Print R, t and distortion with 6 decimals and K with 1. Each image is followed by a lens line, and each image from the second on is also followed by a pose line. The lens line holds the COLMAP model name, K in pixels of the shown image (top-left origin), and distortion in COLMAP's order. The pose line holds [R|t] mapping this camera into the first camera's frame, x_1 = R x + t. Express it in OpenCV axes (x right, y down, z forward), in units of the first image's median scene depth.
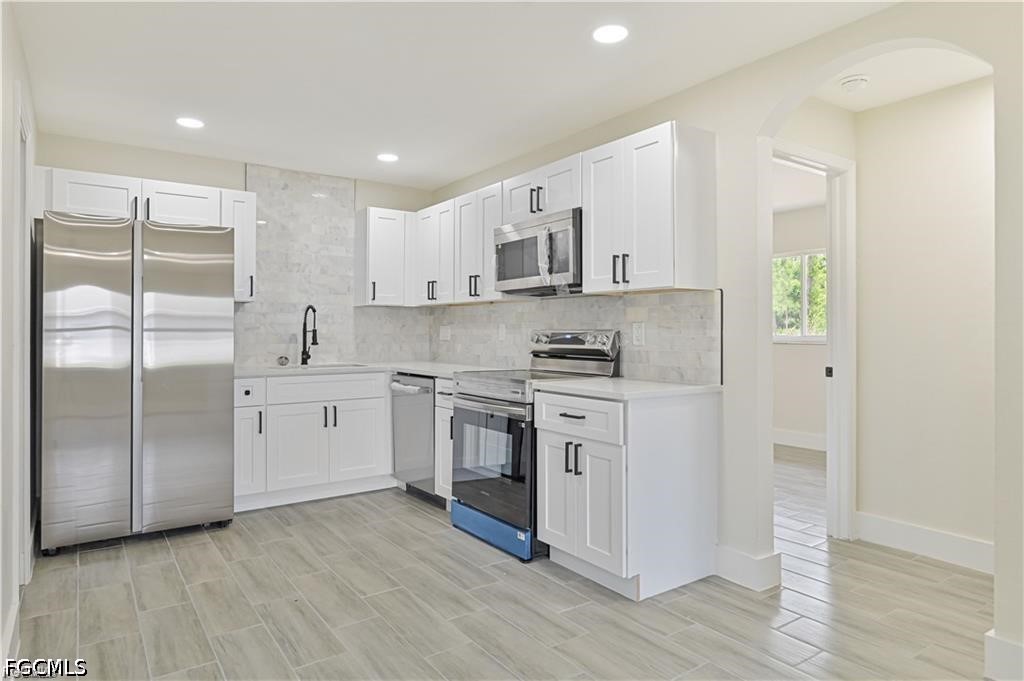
lens RADIAL K [[618.1, 0, 512.7], [0, 618.1, 333.5], [0, 0, 1]] dist [-0.008651, -0.001496]
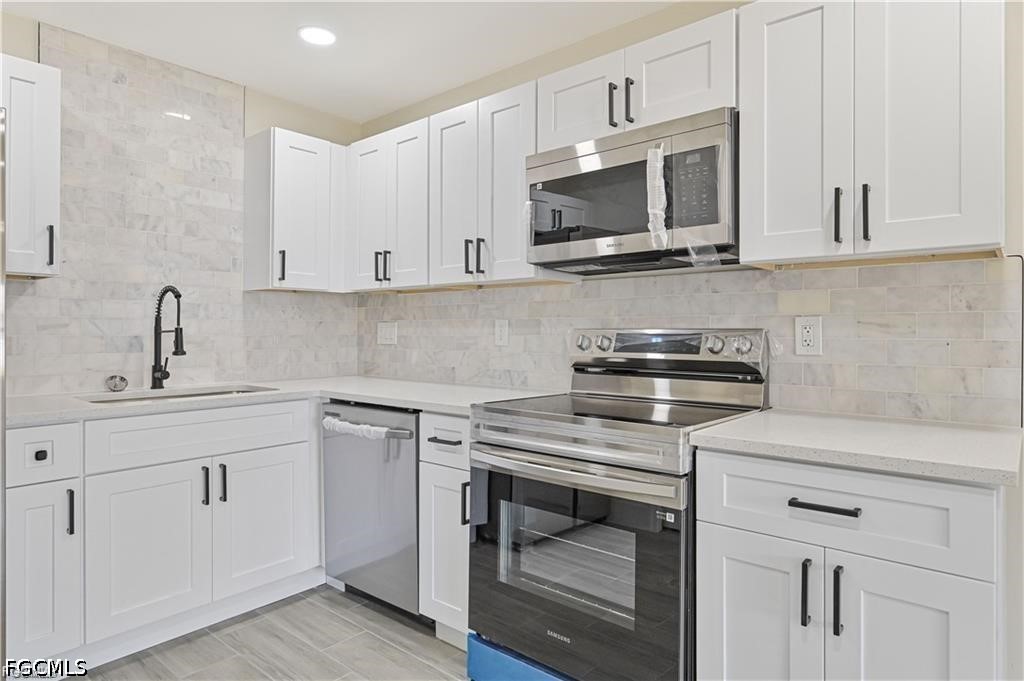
lens RADIAL K [[605.3, 0, 509.7], [0, 605.3, 332.0], [0, 0, 1]] dist [-0.002003, 0.002500]
pose [[0.970362, -0.001136, 0.241652, -0.168231], [0.001208, 0.999999, -0.000146, -0.002511], [-0.241651, 0.000433, 0.970363, 0.403912]]
